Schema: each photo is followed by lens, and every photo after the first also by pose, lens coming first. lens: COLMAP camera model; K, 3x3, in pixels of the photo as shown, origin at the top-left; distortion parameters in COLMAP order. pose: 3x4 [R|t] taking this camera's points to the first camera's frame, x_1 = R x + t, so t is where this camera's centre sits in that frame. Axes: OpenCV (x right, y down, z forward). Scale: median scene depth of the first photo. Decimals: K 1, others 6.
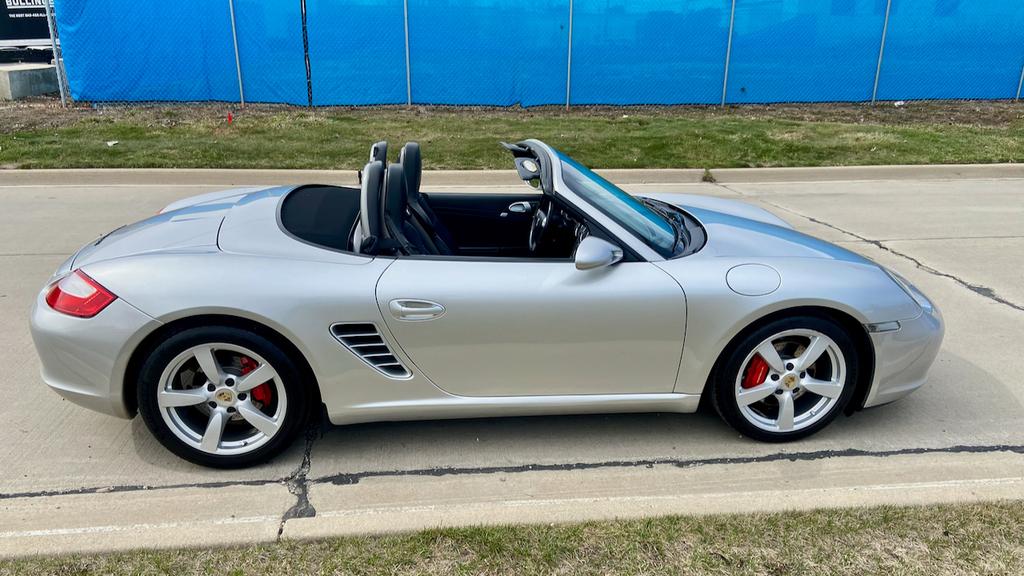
lens RADIAL K [[787.1, 0, 512.0], [0, 787.1, 288.0], [0, 0, 1]] dist [0.096565, -0.124787]
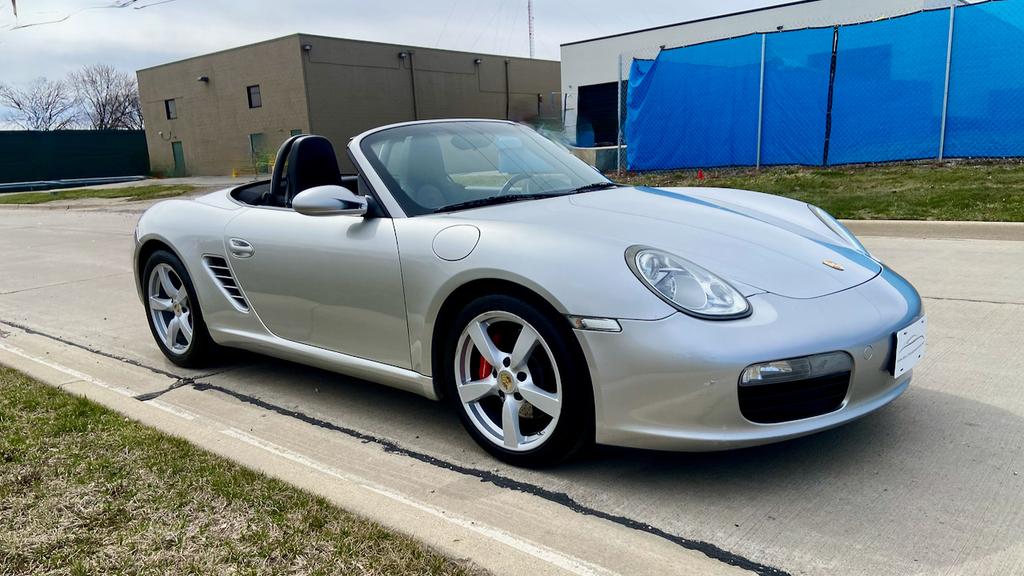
lens RADIAL K [[787.1, 0, 512.0], [0, 787.1, 288.0], [0, 0, 1]] dist [0.096565, -0.124787]
pose [[0.673863, 0.087404, -0.733668, 0.945519], [-0.179920, 0.982499, -0.048206, 0.065470], [0.716615, 0.164486, 0.677796, 0.478035]]
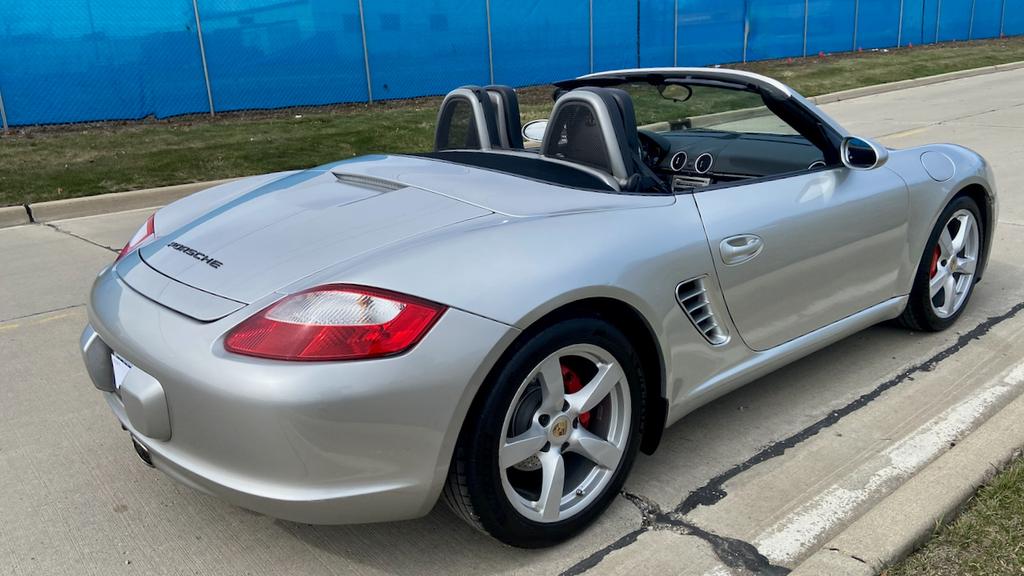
lens RADIAL K [[787.1, 0, 512.0], [0, 787.1, 288.0], [0, 0, 1]] dist [0.096565, -0.124787]
pose [[0.830217, -0.198236, 0.521001, -0.679587], [0.212806, 0.976555, 0.032463, -0.006737], [-0.515222, 0.083920, 0.852939, 0.439265]]
